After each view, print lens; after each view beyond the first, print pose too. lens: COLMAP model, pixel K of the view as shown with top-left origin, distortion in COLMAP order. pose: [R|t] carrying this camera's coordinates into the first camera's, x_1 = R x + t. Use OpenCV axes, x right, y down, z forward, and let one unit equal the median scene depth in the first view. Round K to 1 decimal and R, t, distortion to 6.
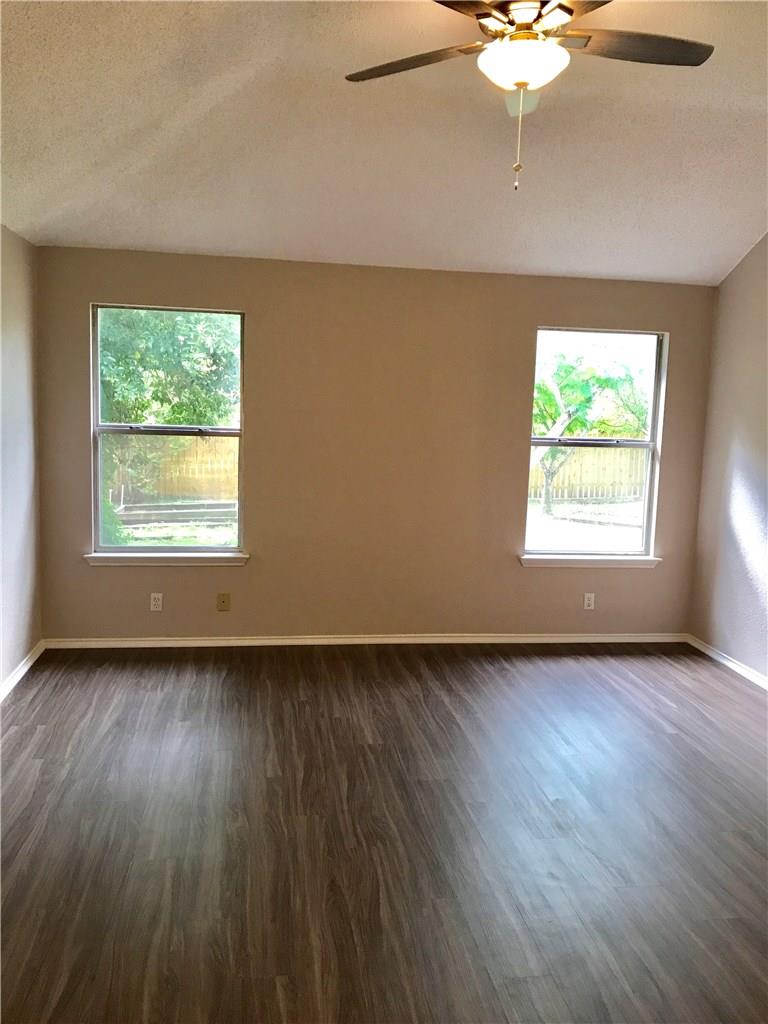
lens RADIAL K [[834.7, 0, 385.0], [0, 834.7, 510.8], [0, 0, 1]] dist [0.053140, -0.082119]
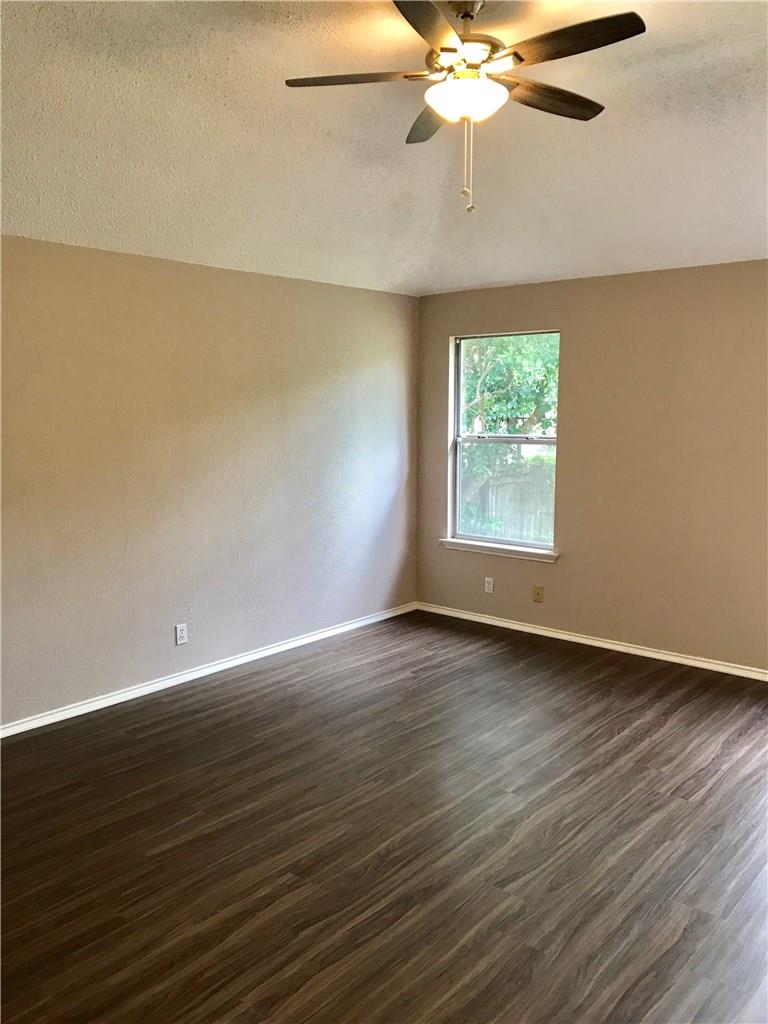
lens RADIAL K [[834.7, 0, 385.0], [0, 834.7, 510.8], [0, 0, 1]] dist [0.053140, -0.082119]
pose [[0.646178, 0.063694, -0.760524, 0.551384], [-0.076497, 0.996898, 0.018495, -0.005749], [0.759343, 0.046227, 0.649047, 0.134466]]
